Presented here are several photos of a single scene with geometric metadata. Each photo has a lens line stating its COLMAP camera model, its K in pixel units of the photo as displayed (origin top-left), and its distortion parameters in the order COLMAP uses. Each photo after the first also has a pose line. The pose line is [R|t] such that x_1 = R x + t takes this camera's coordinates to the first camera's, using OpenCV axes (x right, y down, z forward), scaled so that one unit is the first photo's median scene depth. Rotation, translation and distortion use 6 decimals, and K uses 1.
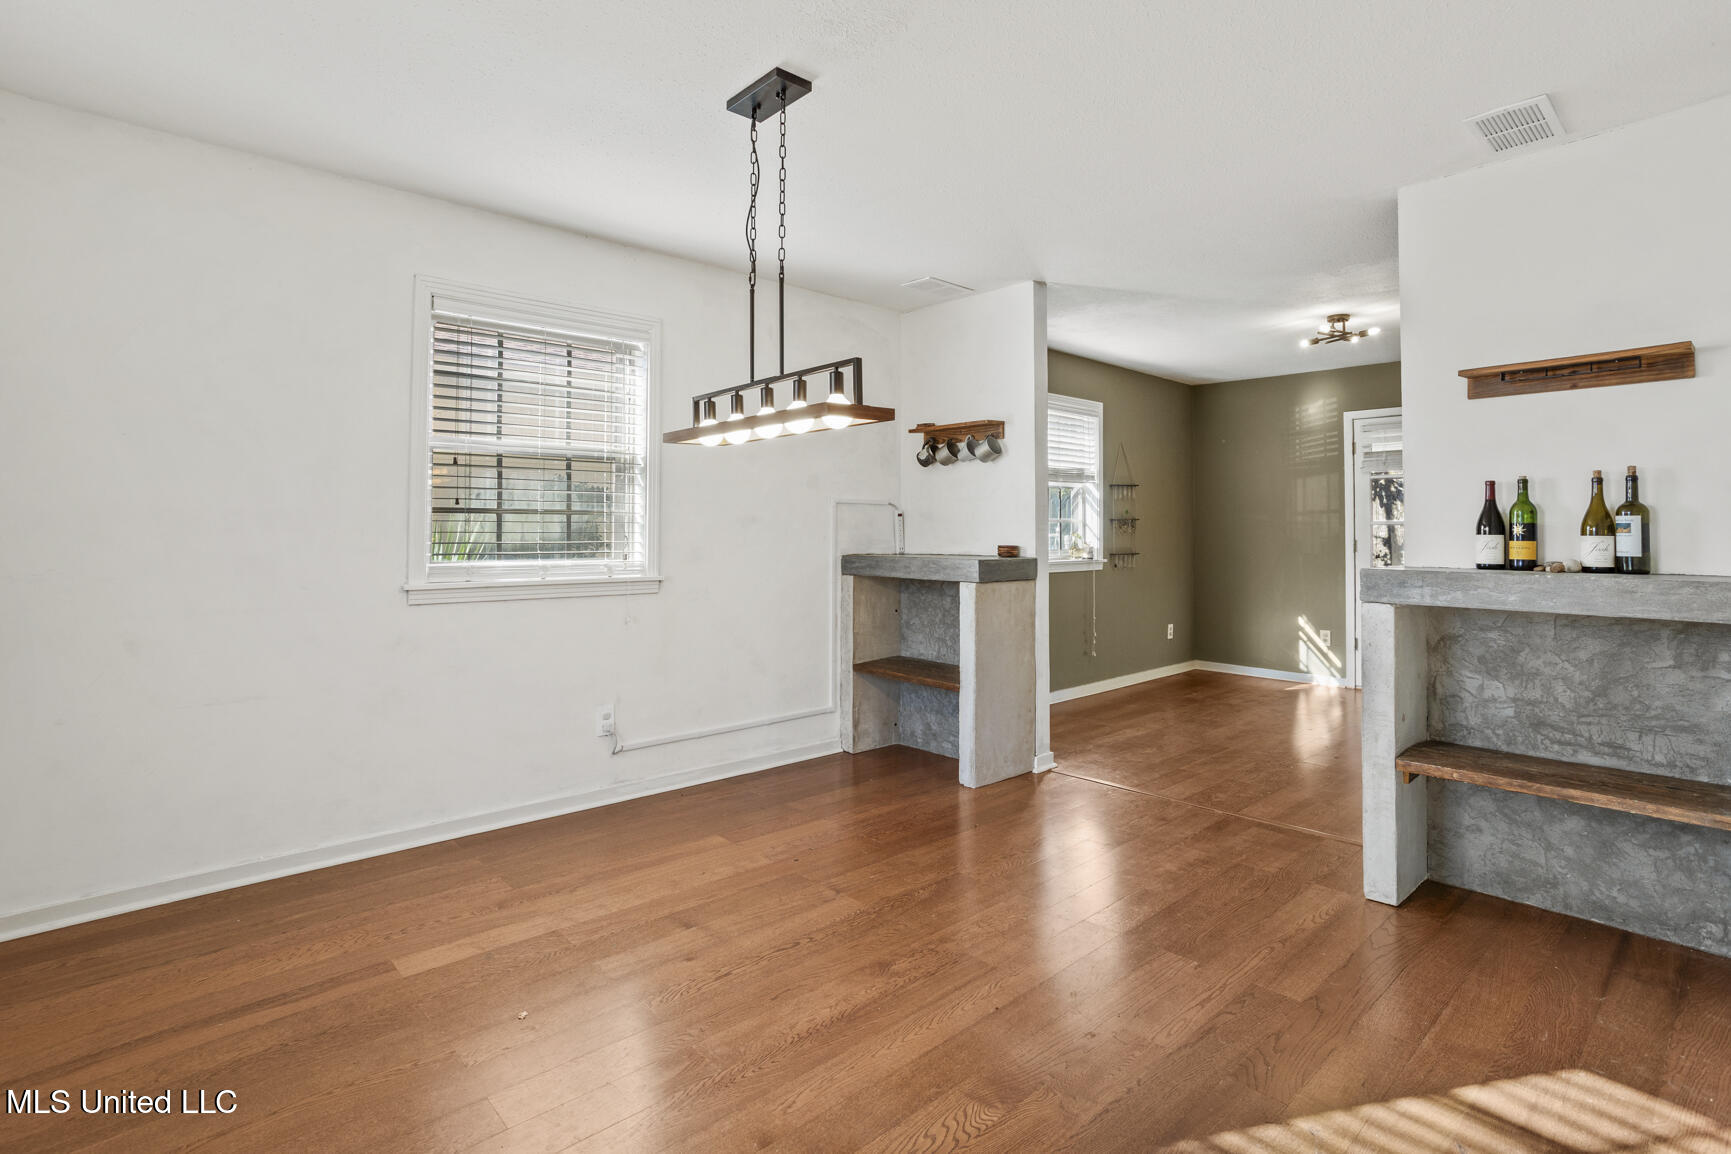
lens RADIAL K [[859.0, 0, 859.2], [0, 859.0, 534.8], [0, 0, 1]] dist [-0.052558, 0.034979]
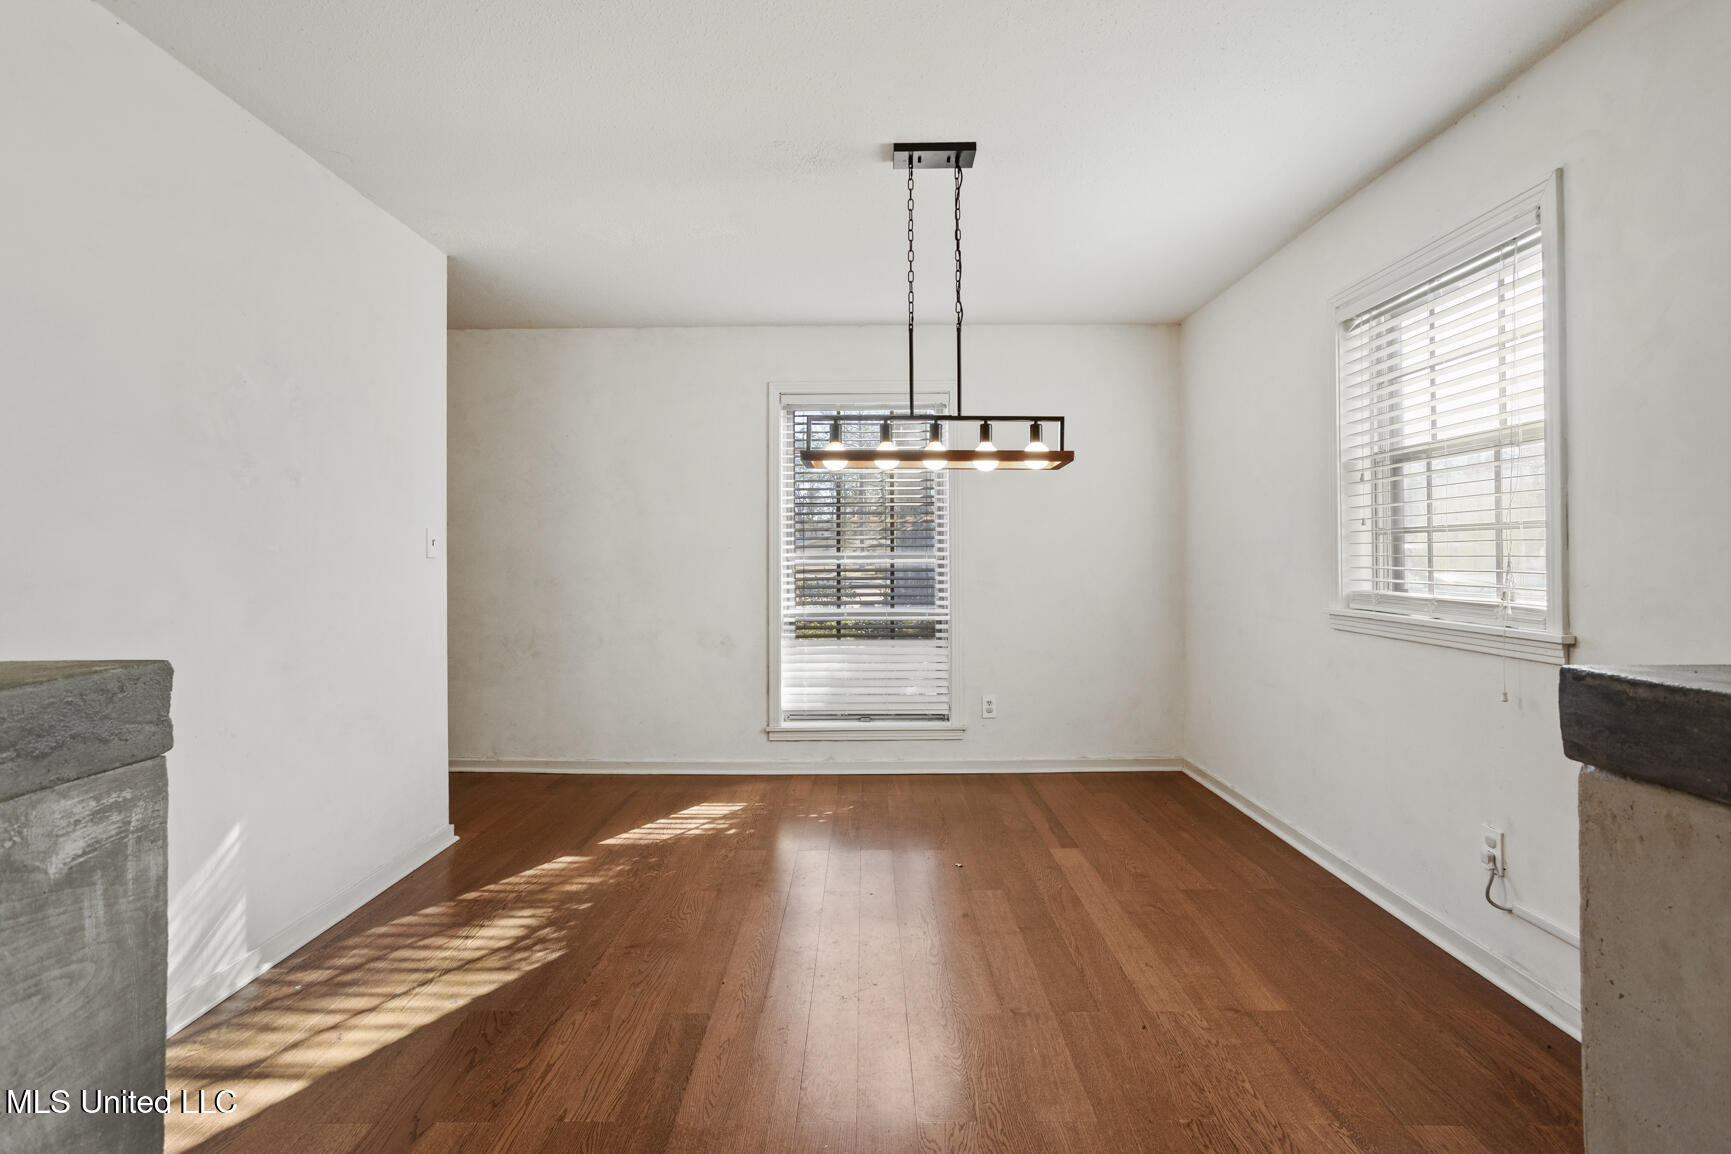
lens RADIAL K [[859.0, 0, 859.2], [0, 859.0, 534.8], [0, 0, 1]] dist [-0.052558, 0.034979]
pose [[-0.684148, -0.015566, -0.729177, 0.267283], [-0.002138, 0.999811, -0.019337, -0.002517], [0.729340, -0.011671, -0.684052, 0.588729]]
